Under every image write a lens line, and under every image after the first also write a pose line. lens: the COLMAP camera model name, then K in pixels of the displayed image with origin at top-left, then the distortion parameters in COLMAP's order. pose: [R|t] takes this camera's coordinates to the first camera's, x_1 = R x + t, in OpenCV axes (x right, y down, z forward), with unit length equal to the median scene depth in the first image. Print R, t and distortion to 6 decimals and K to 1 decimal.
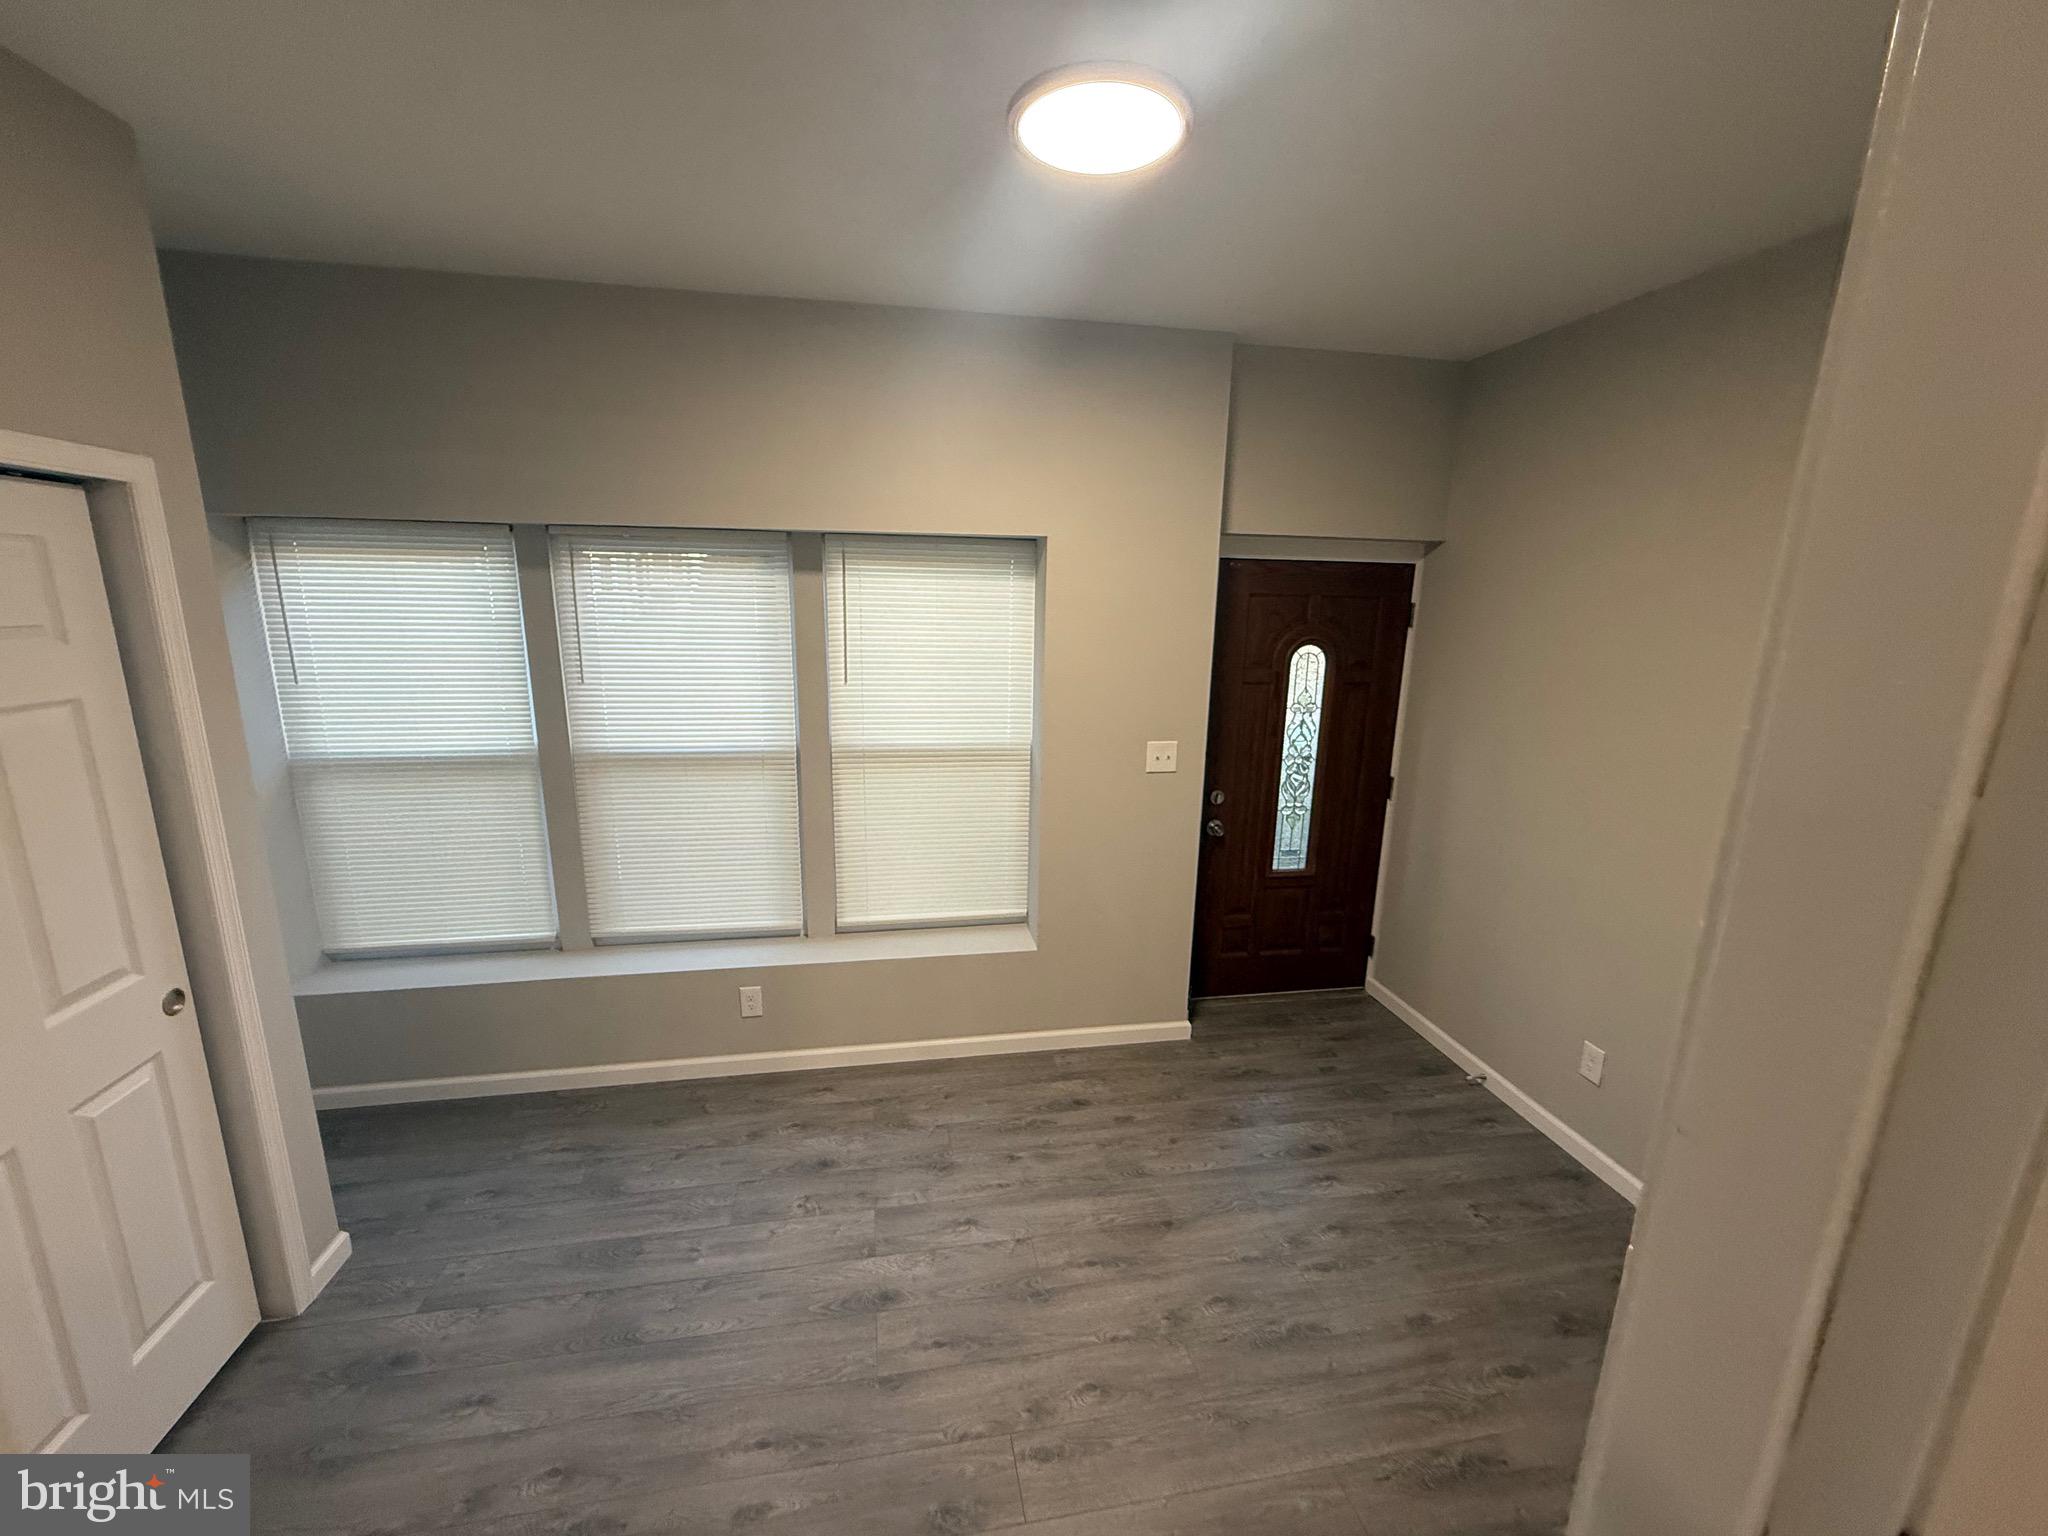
lens RADIAL K [[818.8, 0, 1013.7], [0, 818.8, 775.6], [0, 0, 1]] dist [-0.002873, 0.000089]
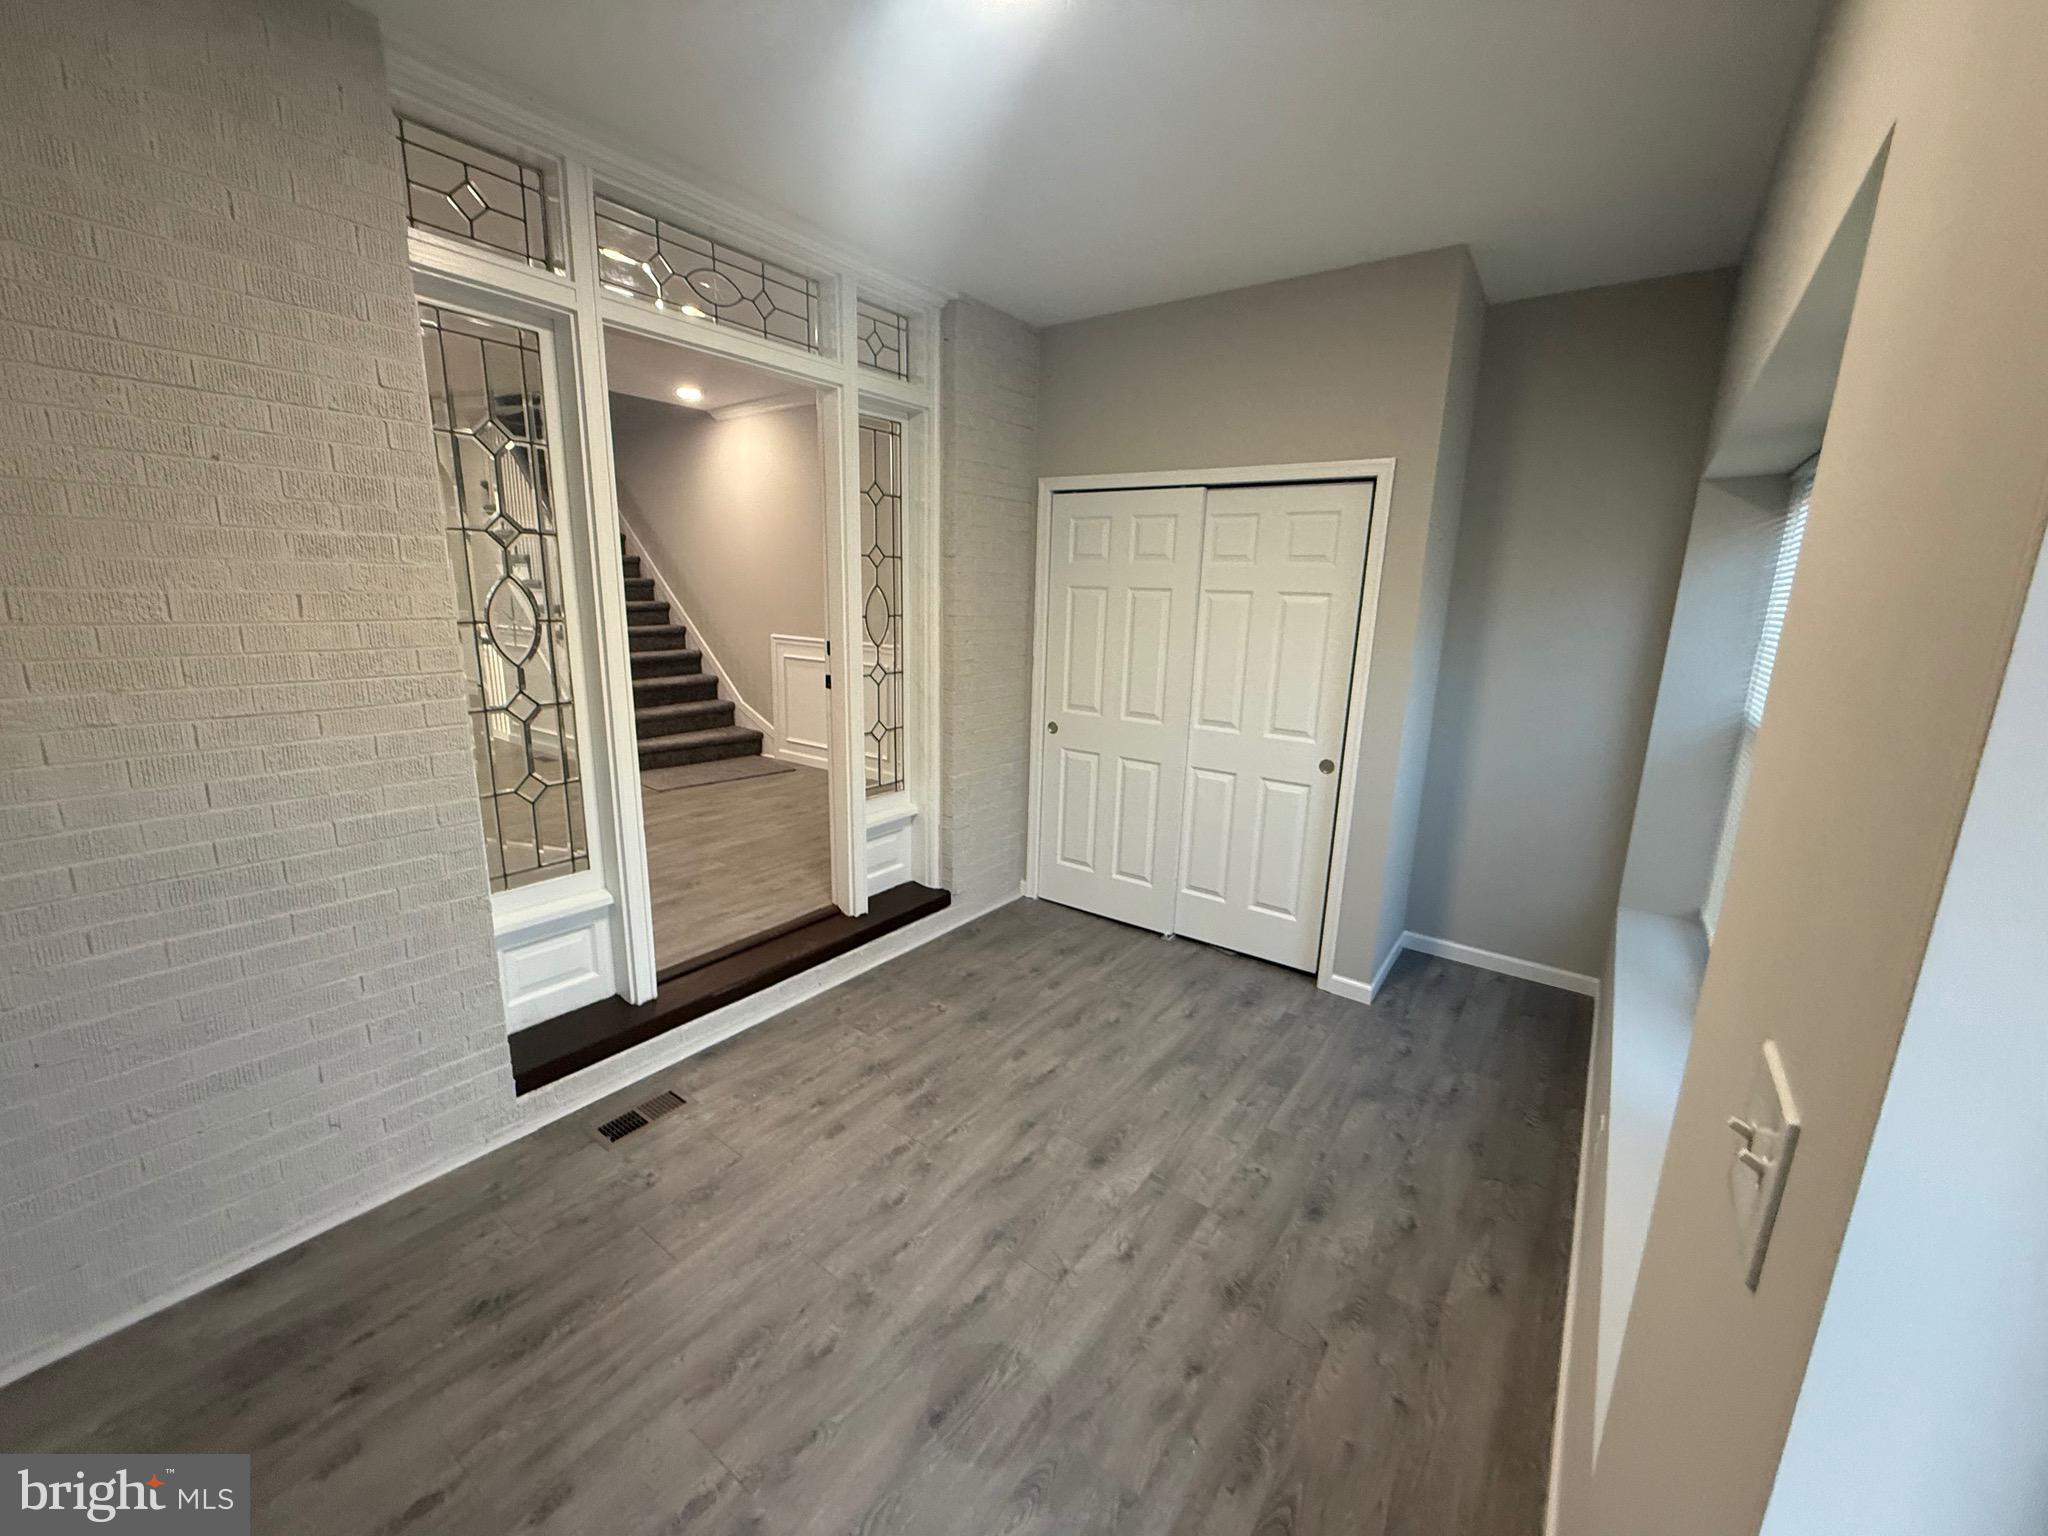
lens RADIAL K [[818.8, 0, 1009.5], [0, 818.8, 765.0], [0, 0, 1]] dist [-0.002873, 0.000089]
pose [[-0.732224, 0.106312, -0.672715, 0.591013], [-0.187170, 0.918298, 0.348849, -0.188439], [0.654840, 0.381347, -0.652502, 1.413779]]
